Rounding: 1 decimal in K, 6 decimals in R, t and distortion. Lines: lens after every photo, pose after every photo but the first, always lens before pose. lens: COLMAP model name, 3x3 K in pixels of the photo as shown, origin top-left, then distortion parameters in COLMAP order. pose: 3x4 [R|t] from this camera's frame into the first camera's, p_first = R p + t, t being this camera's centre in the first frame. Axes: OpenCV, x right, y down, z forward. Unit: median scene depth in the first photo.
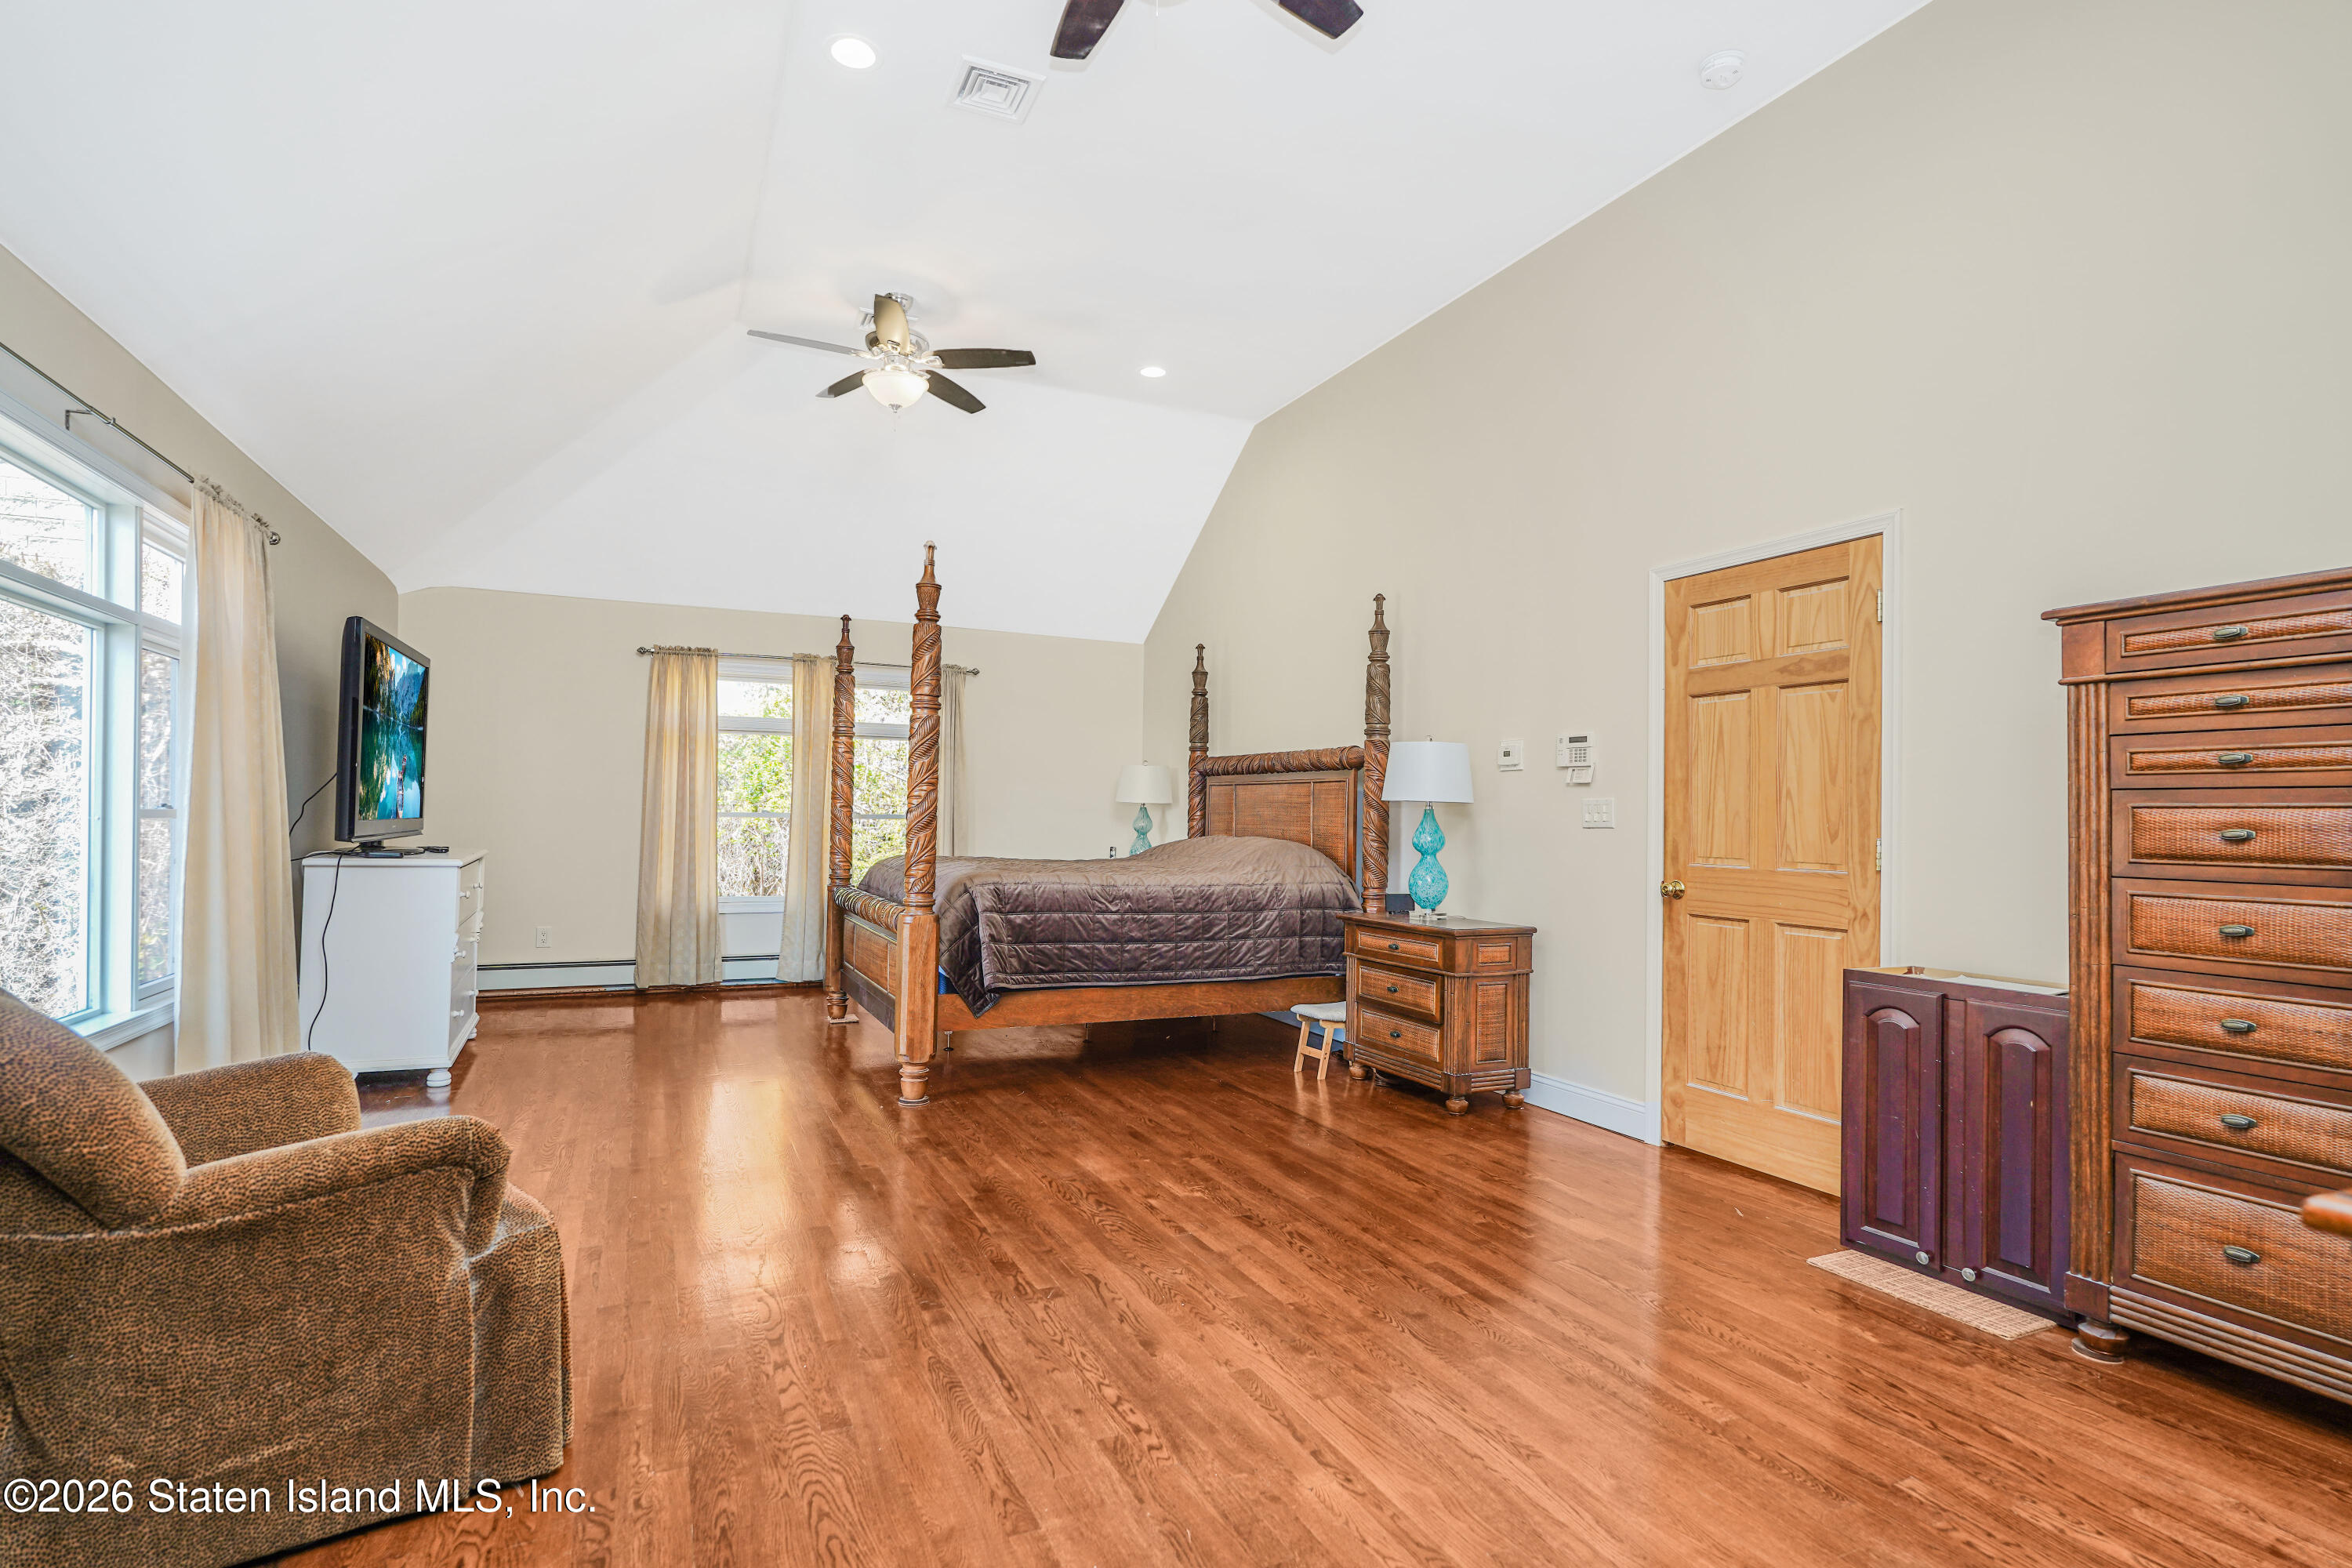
lens RADIAL K [[1180.8, 0, 1176.0], [0, 1180.8, 784.0], [0, 0, 1]] dist [-0.001850, 0.000291]
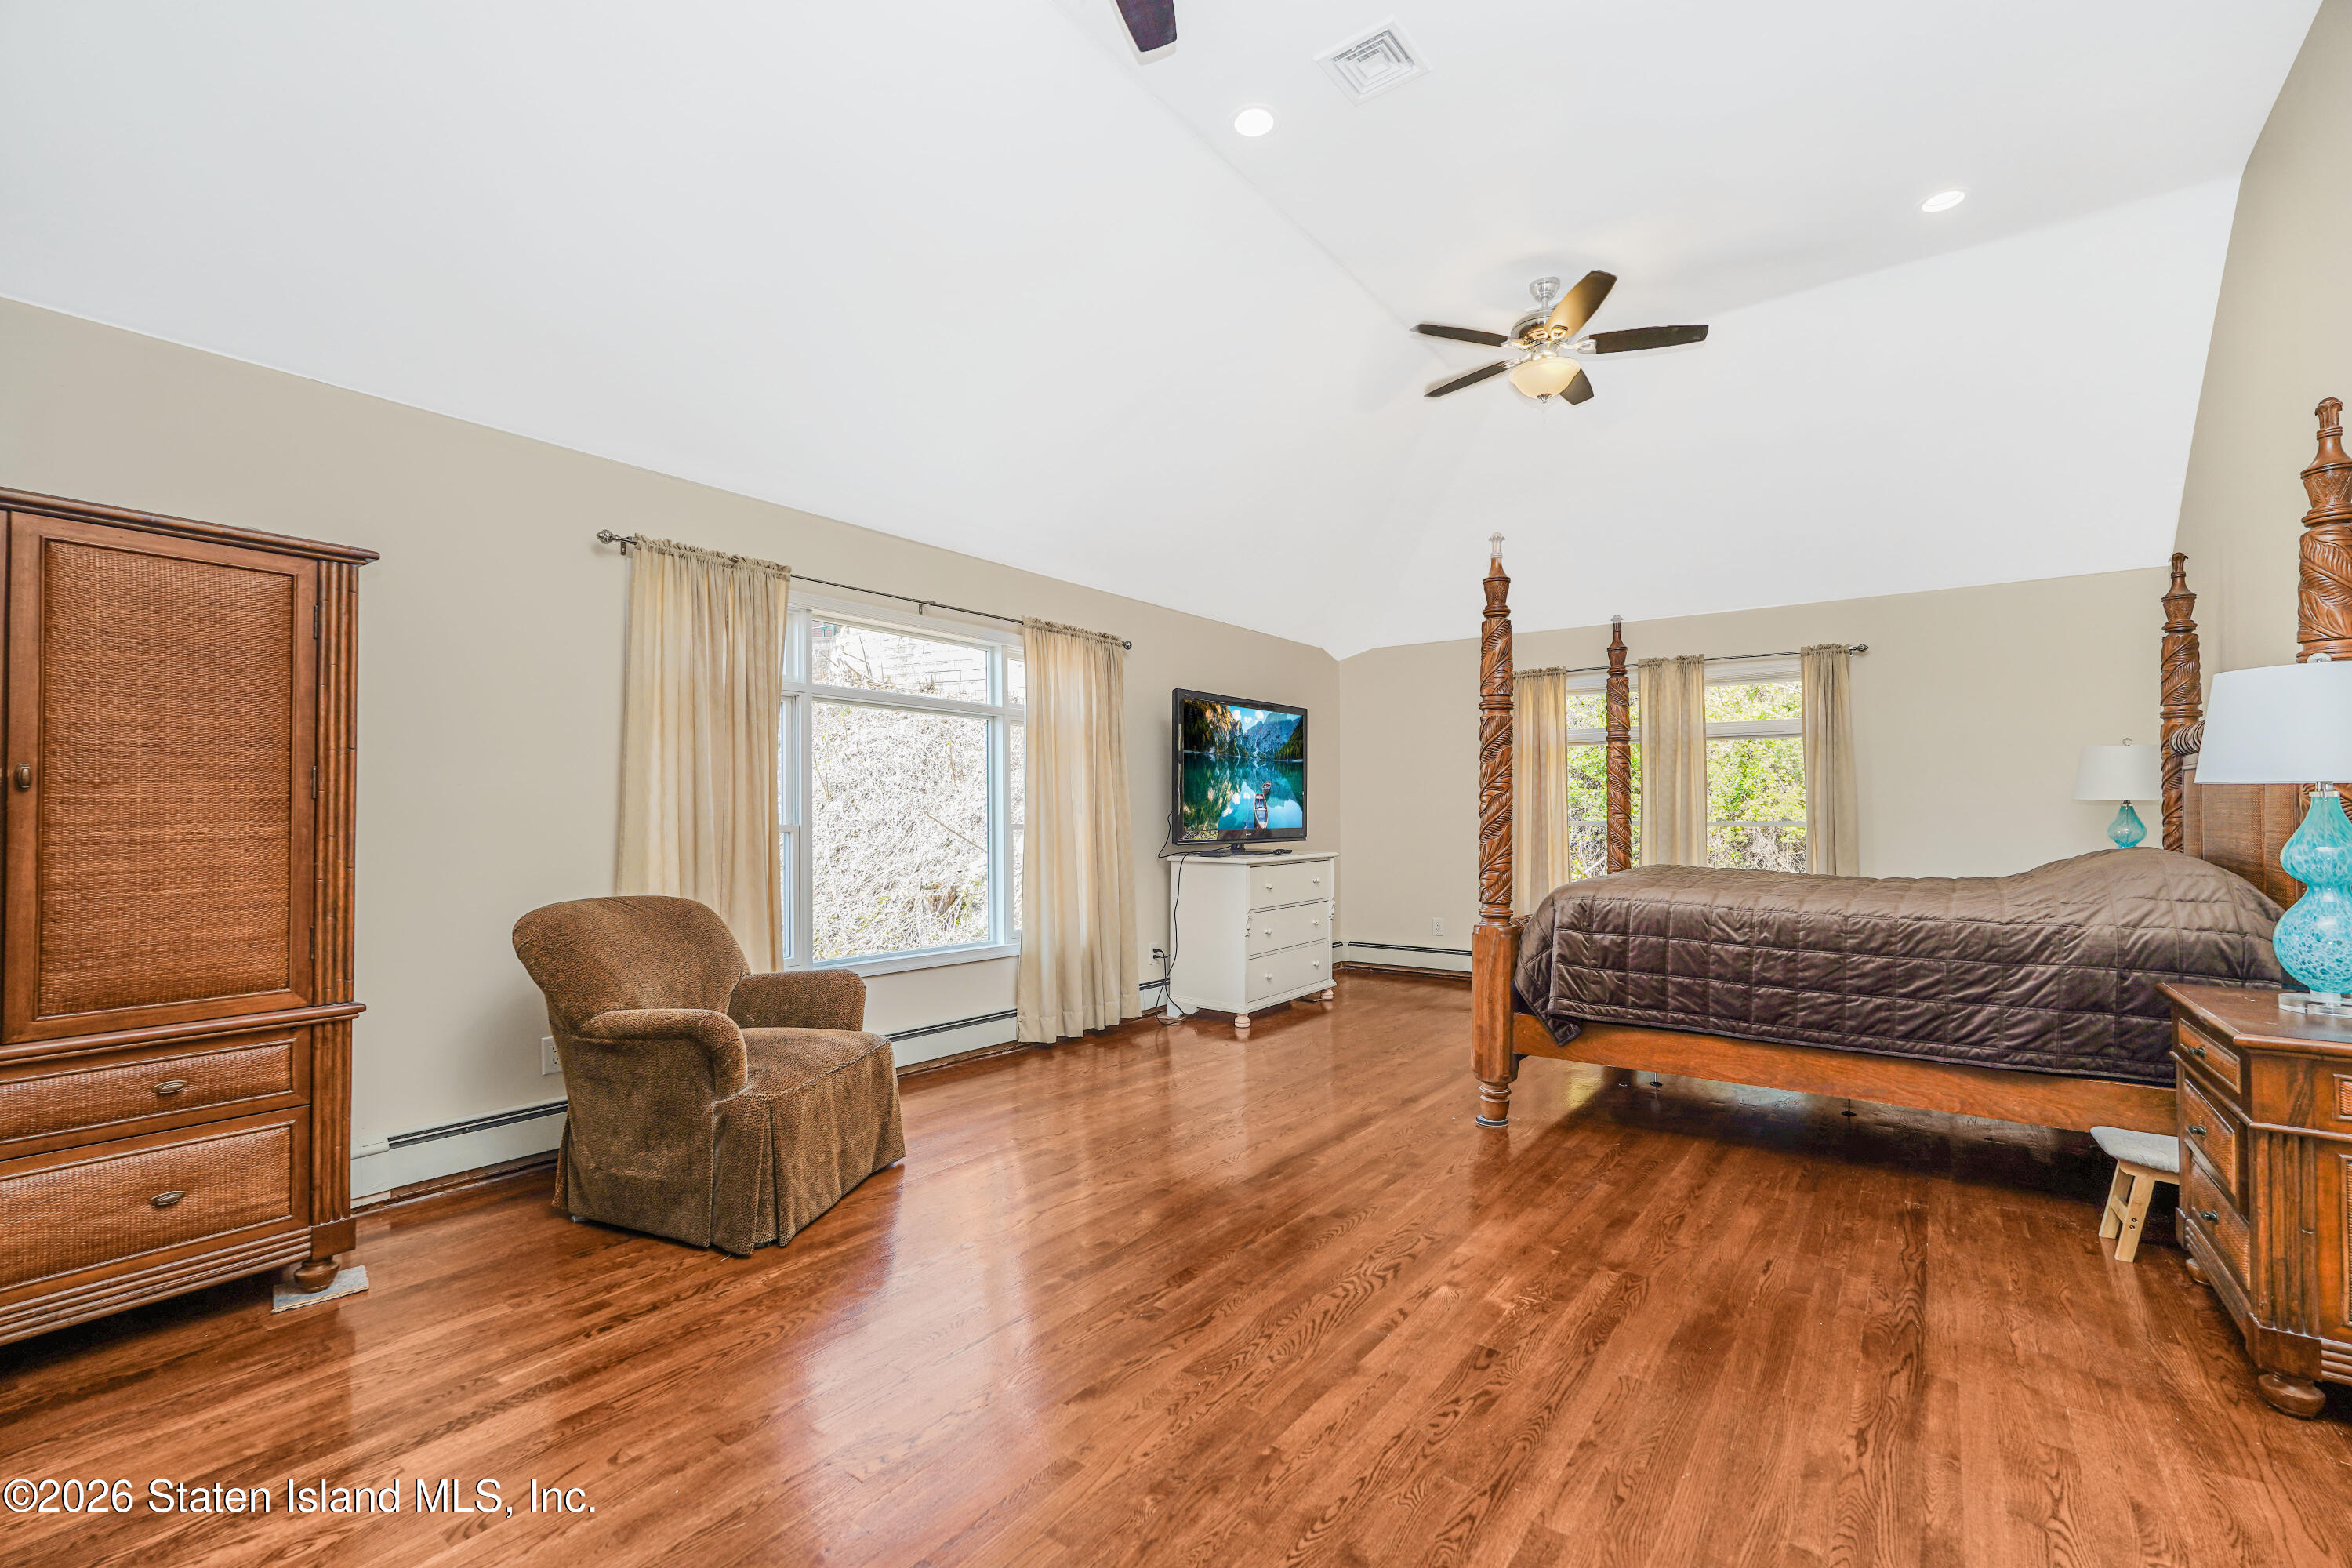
lens RADIAL K [[1048.8, 0, 1186.2], [0, 1048.8, 796.0], [0, 0, 1]] dist [-0.000958, 0.000704]
pose [[0.461692, -0.037375, -0.886253, 0.448374], [0.034985, 0.999102, -0.023909, 0.018148], [0.886350, -0.019967, 0.462584, 0.413080]]
